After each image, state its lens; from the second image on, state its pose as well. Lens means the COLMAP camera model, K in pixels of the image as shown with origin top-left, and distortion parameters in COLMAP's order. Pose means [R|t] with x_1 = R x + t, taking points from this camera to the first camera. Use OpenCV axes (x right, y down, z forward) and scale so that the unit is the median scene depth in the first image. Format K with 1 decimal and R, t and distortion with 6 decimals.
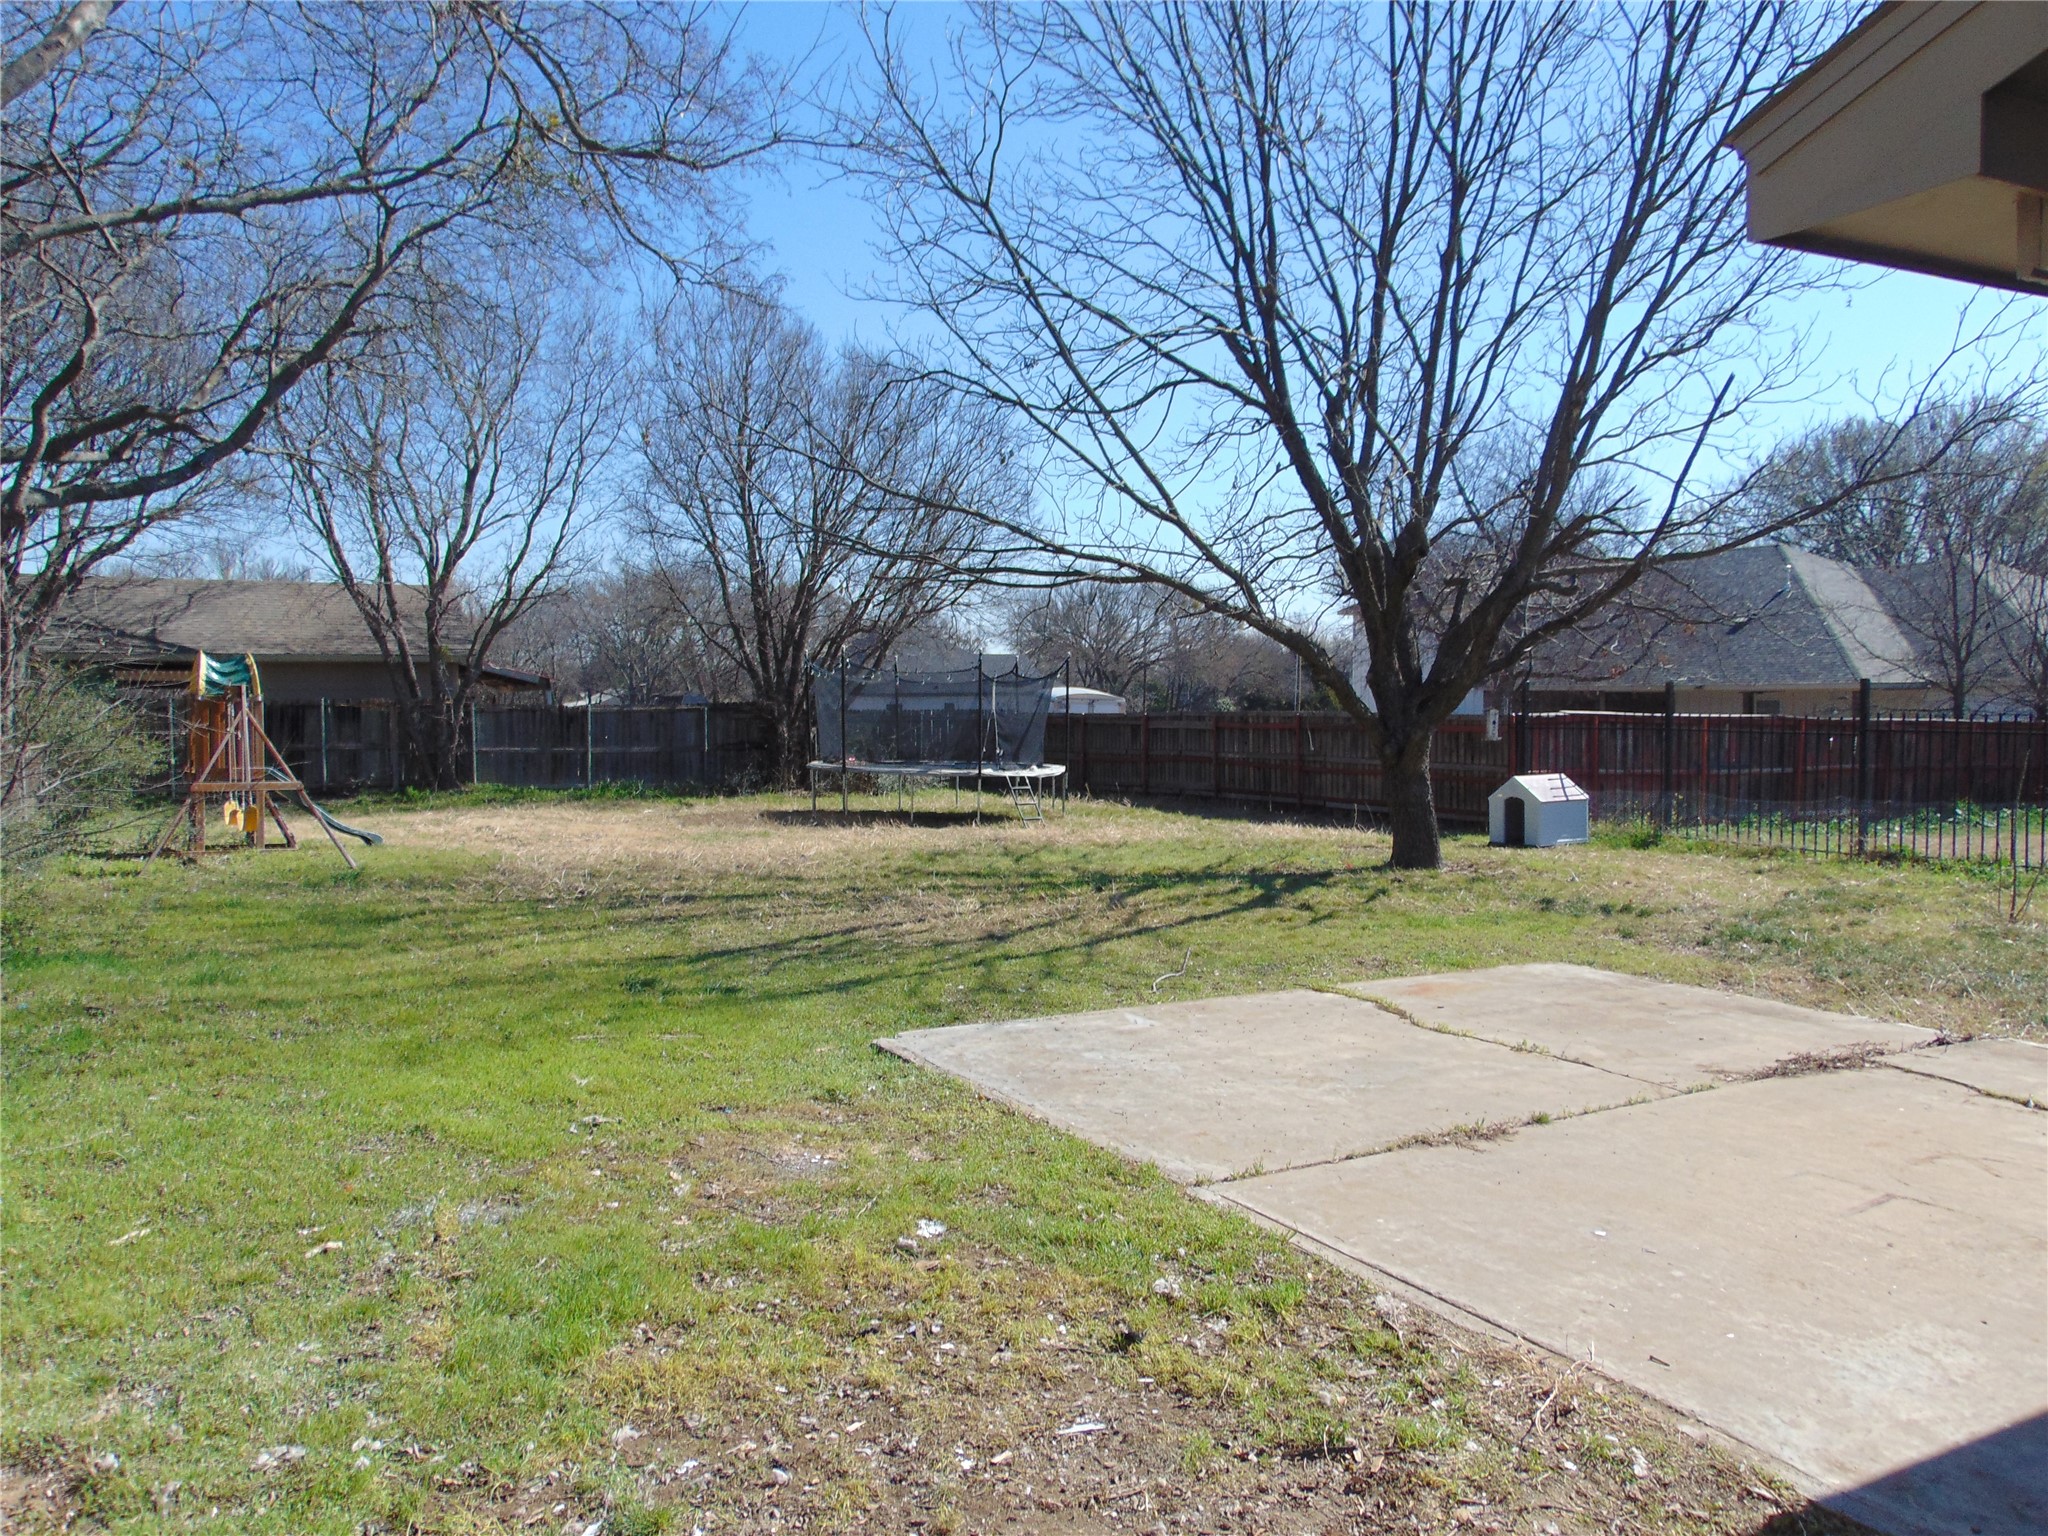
lens RADIAL K [[1510.1, 0, 999.3], [0, 1510.1, 756.4], [0, 0, 1]] dist [0.003933, 0.001496]
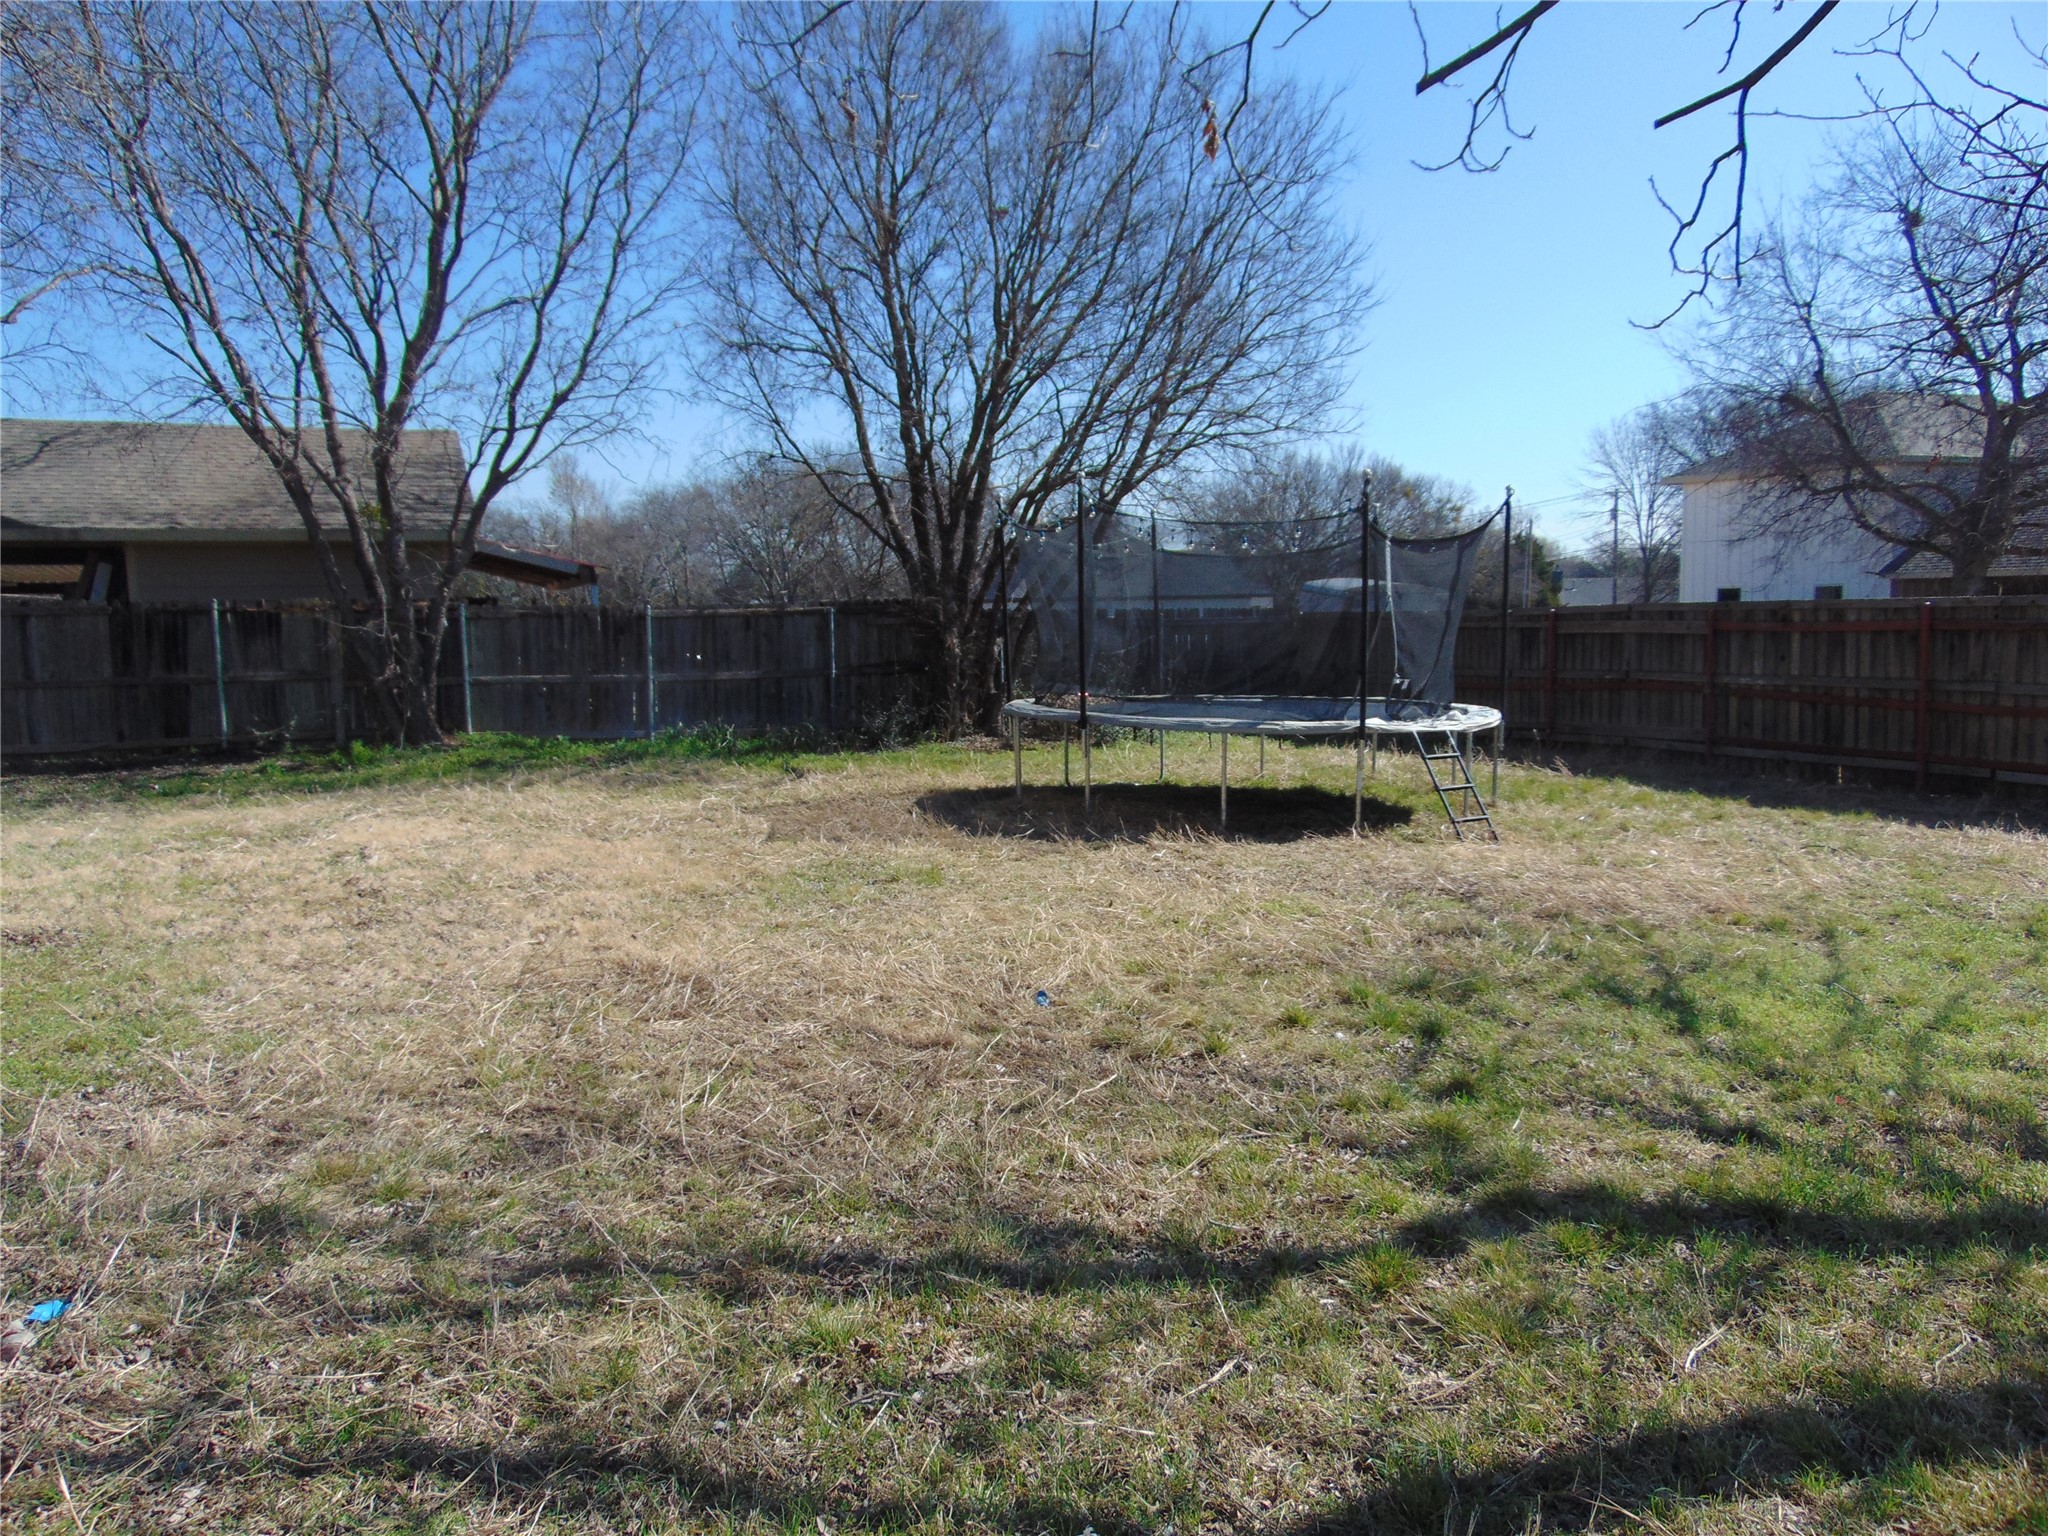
lens RADIAL K [[1510.1, 0, 999.3], [0, 1510.1, 756.4], [0, 0, 1]] dist [0.003933, 0.001496]
pose [[0.994751, -0.002724, -0.102293, -0.061527], [0.008744, 0.998252, 0.058451, -0.006932], [0.101955, -0.059038, 0.993036, 0.385446]]
